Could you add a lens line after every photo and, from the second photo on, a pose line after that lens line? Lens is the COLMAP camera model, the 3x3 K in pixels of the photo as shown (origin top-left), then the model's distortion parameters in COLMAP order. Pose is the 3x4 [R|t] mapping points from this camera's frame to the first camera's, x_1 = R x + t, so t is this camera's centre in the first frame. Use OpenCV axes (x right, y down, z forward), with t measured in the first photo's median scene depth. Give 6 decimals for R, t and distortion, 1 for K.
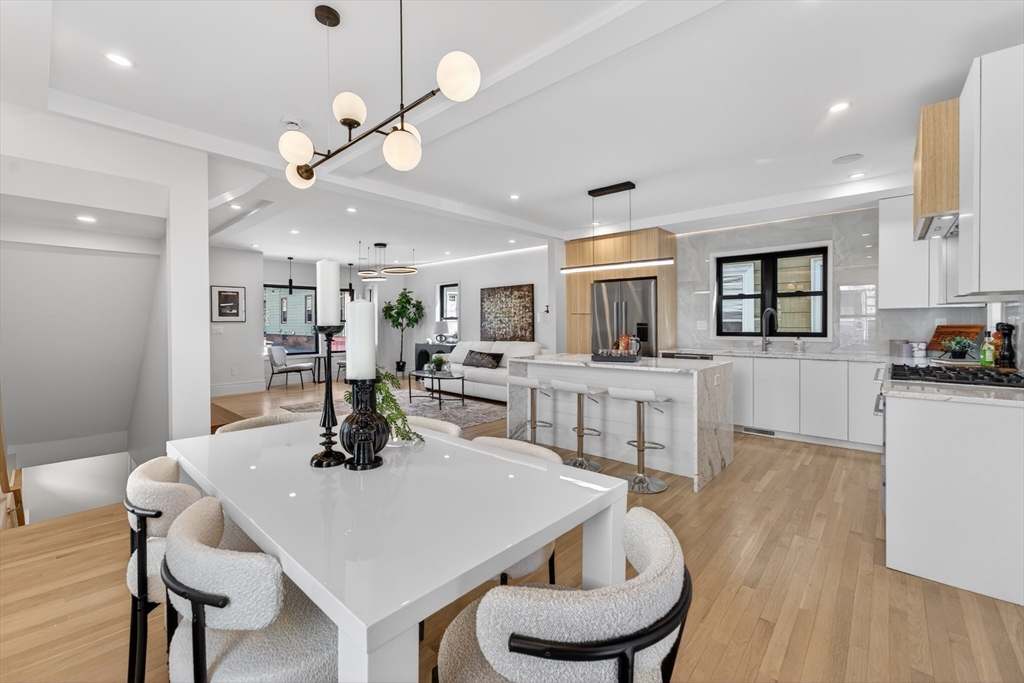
lens RADIAL K [[424.0, 0, 496.7], [0, 424.0, 328.9], [0, 0, 1]] dist [-0.001694, 0.000681]
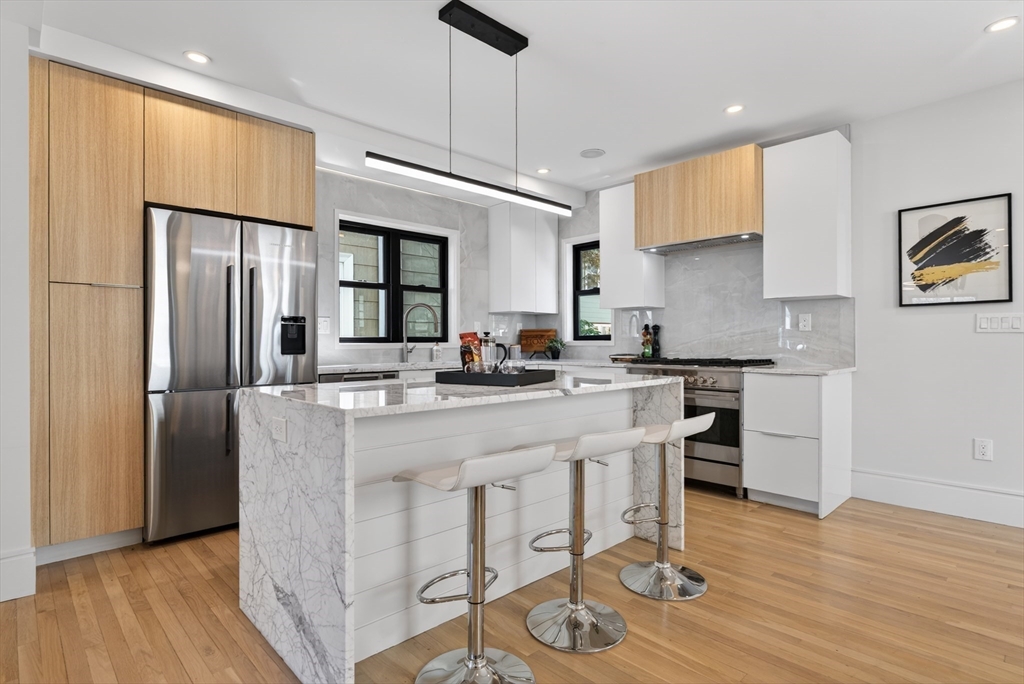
lens RADIAL K [[526.2, 0, 511.0], [0, 526.2, 341.6], [0, 0, 1]] dist [-0.000967, -0.000169]
pose [[0.056171, 0.004148, 0.998413, -0.285126], [0.013685, 0.999894, -0.004924, 0.025563], [-0.998327, 0.013940, 0.056108, 0.822458]]
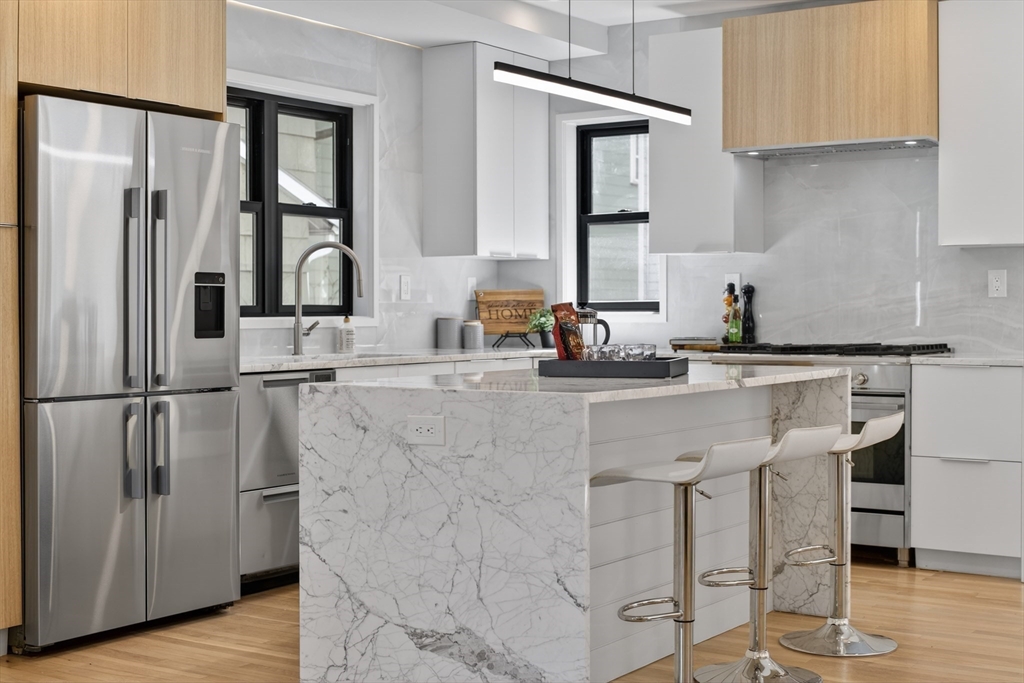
lens RADIAL K [[1475.3, 0, 515.4], [0, 1475.3, 341.2], [0, 0, 1]] dist [-0.017203, 0.000000]
pose [[-0.172836, -0.016781, 0.984808, -0.758032], [0.014362, 0.999706, 0.019555, 0.018746], [-0.984846, 0.017524, -0.172544, 1.112944]]
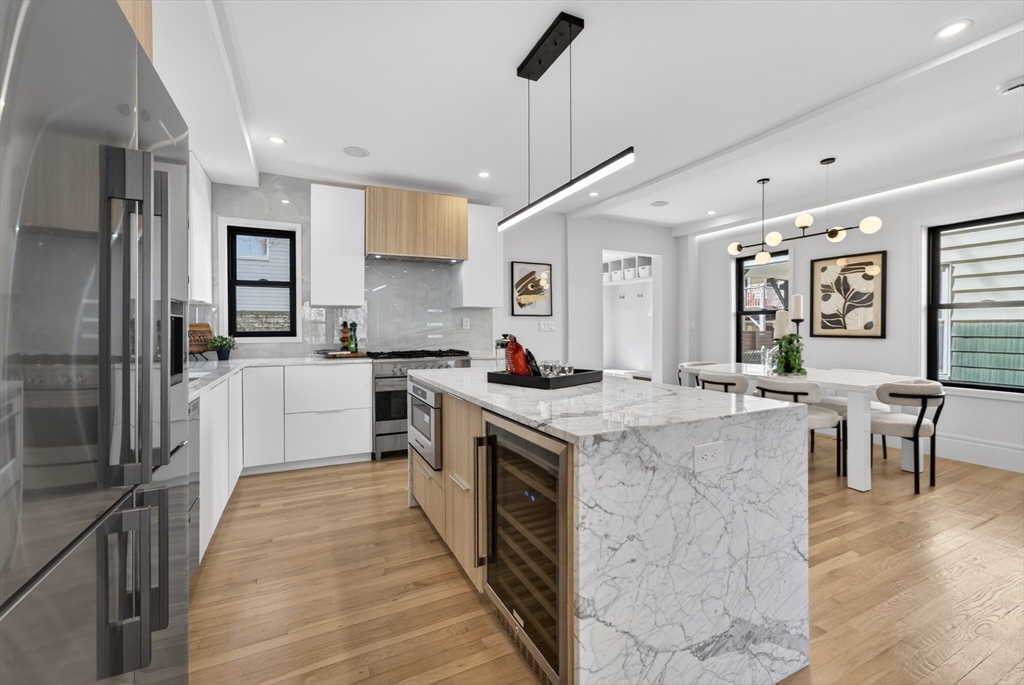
lens RADIAL K [[424.0, 0, 501.9], [0, 424.0, 327.4], [0, 0, 1]] dist [-0.001694, 0.000681]
pose [[-0.932934, 0.009646, 0.359918, 0.120292], [0.013899, 0.999861, 0.009229, -0.000308], [-0.359779, 0.013613, -0.932938, 1.316186]]
